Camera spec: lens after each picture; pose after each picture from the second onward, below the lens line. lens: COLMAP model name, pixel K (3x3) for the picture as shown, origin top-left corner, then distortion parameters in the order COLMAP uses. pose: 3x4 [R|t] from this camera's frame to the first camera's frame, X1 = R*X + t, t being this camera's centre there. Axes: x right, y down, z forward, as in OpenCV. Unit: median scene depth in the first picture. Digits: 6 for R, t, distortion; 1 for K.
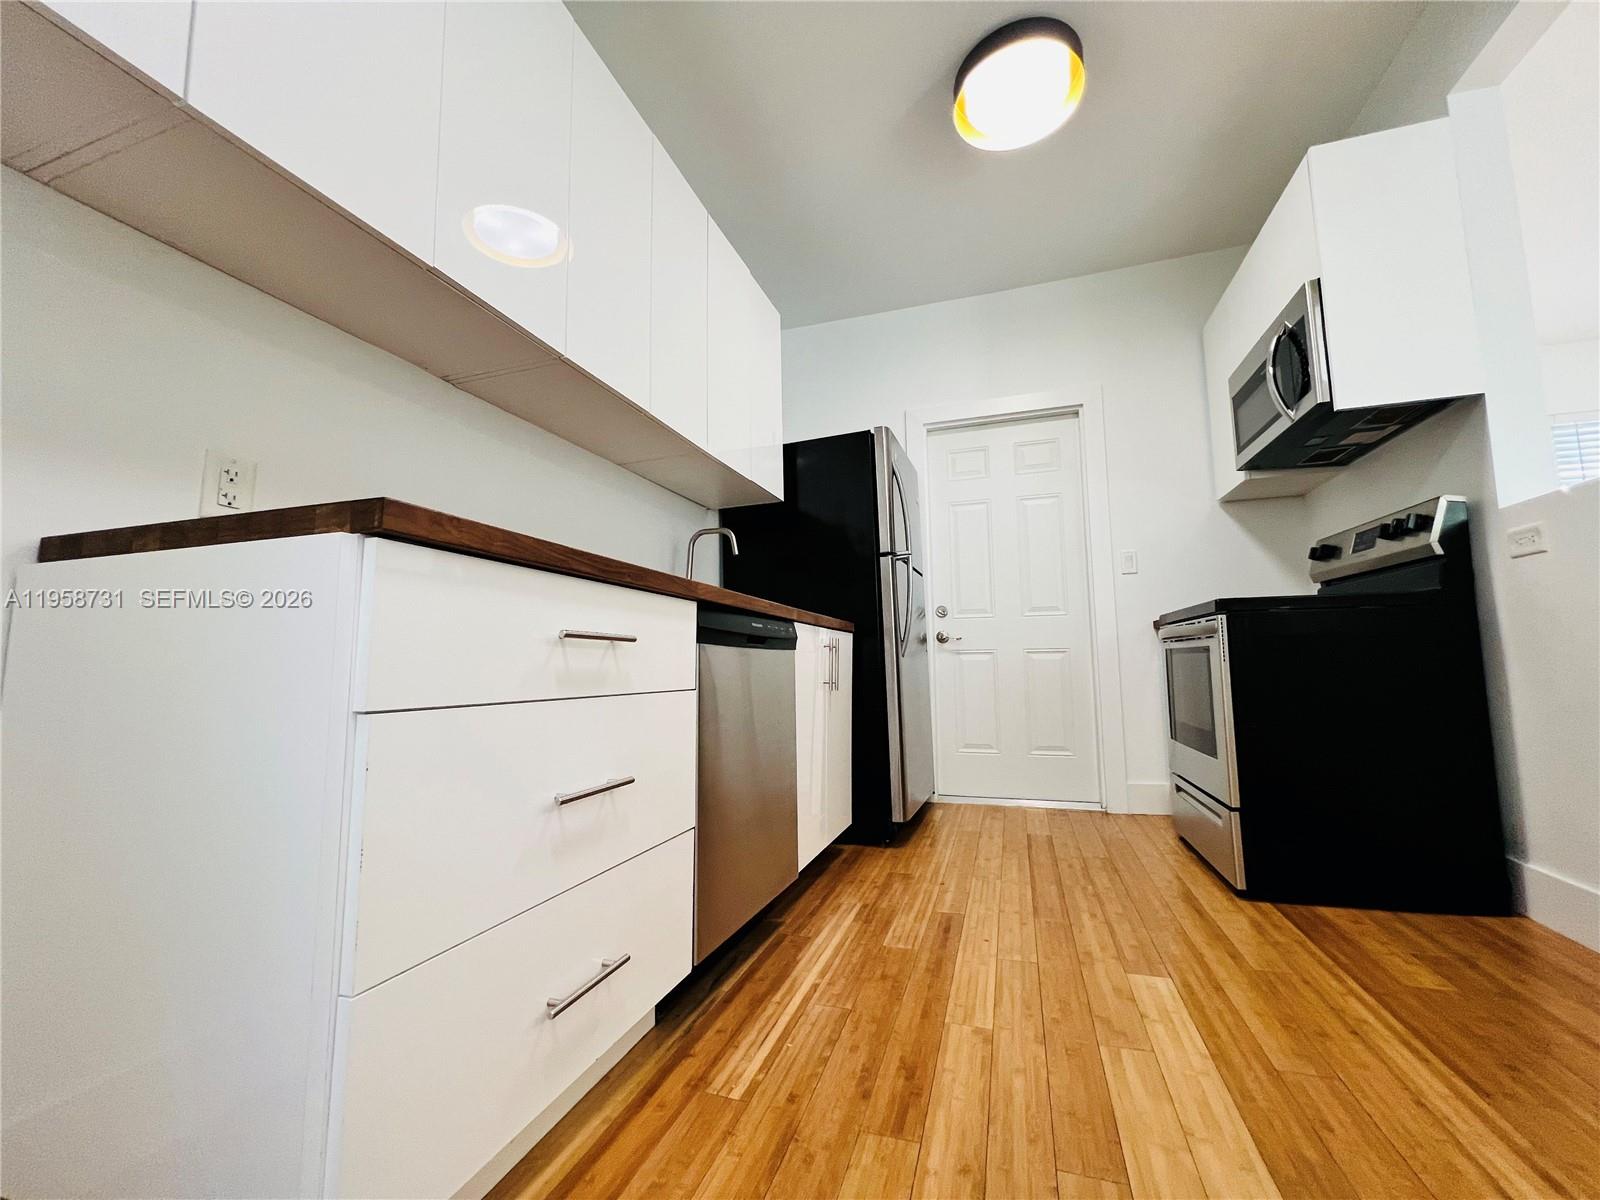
lens RADIAL K [[639.5, 0, 797.8], [0, 639.5, 597.9], [0, 0, 1]] dist [-0.001679, 0.000404]
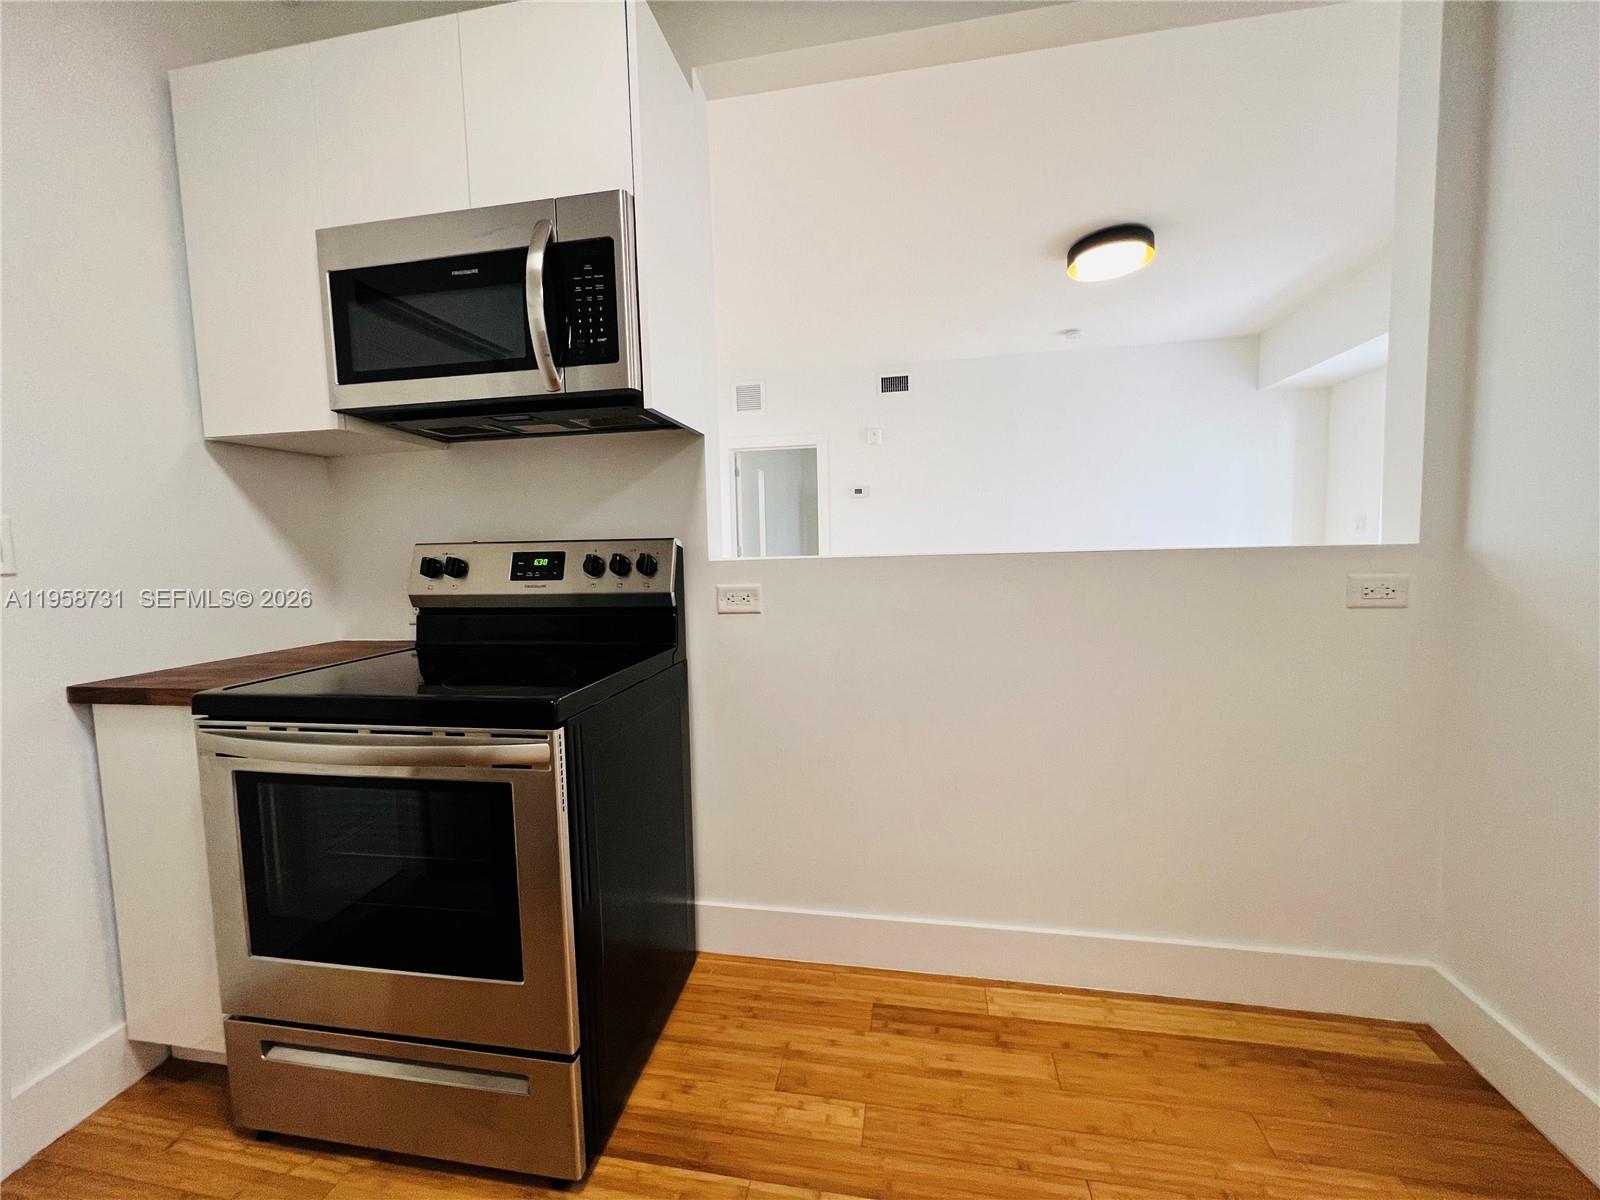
lens RADIAL K [[639.5, 0, 797.8], [0, 639.5, 597.9], [0, 0, 1]] dist [-0.001679, 0.000404]
pose [[-0.133139, -0.068328, 0.988739, 0.113722], [-0.073133, 0.995578, 0.058953, -0.147534], [-0.988395, -0.064460, -0.137548, 0.976725]]
